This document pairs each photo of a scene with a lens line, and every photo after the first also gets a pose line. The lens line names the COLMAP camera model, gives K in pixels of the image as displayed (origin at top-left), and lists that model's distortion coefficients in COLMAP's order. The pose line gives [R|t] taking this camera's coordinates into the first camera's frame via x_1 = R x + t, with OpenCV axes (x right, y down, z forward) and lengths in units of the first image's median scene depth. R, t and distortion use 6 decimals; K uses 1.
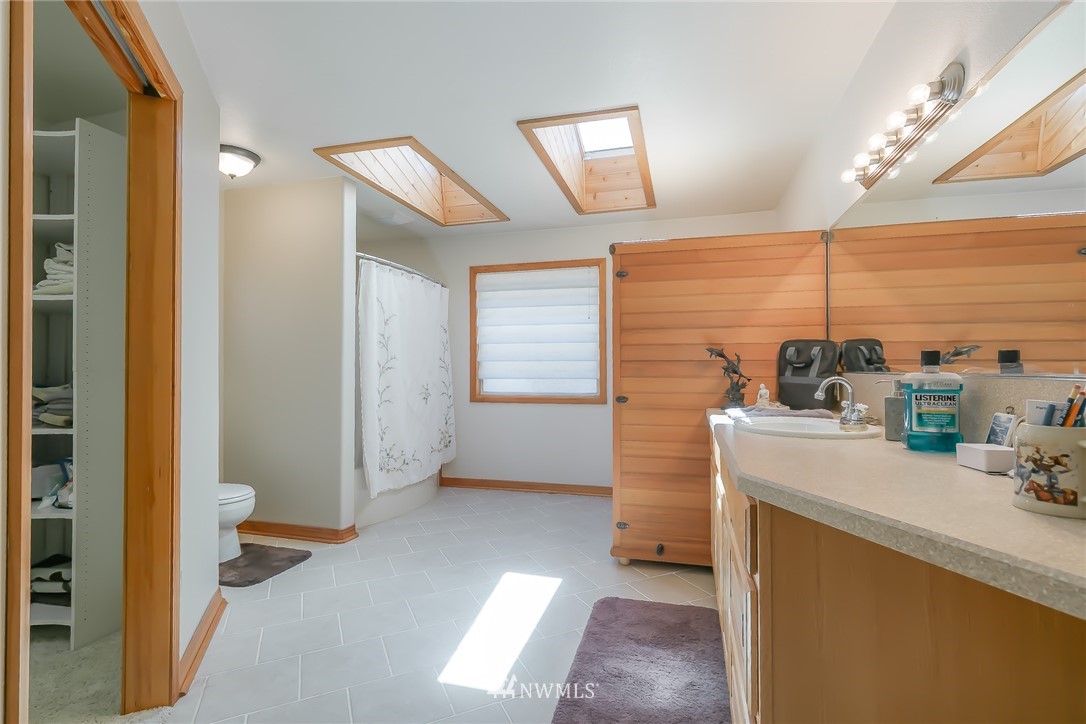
lens RADIAL K [[493.8, 0, 545.1], [0, 493.8, 363.7], [0, 0, 1]] dist [0.012389, -0.002071]
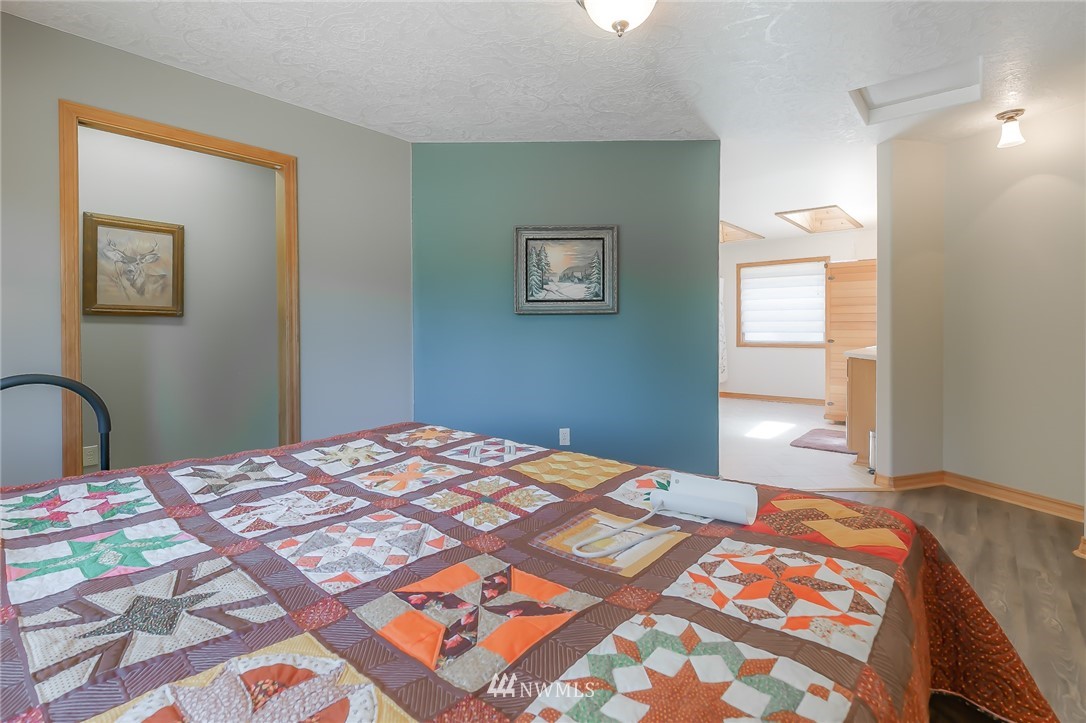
lens RADIAL K [[493.8, 0, 553.9], [0, 493.8, 329.6], [0, 0, 1]] dist [0.012389, -0.002071]
pose [[0.905763, 0.003080, -0.423774, -0.005589], [0.002867, 0.999906, 0.013396, -0.002025], [0.423775, -0.013348, 0.905669, -0.811196]]
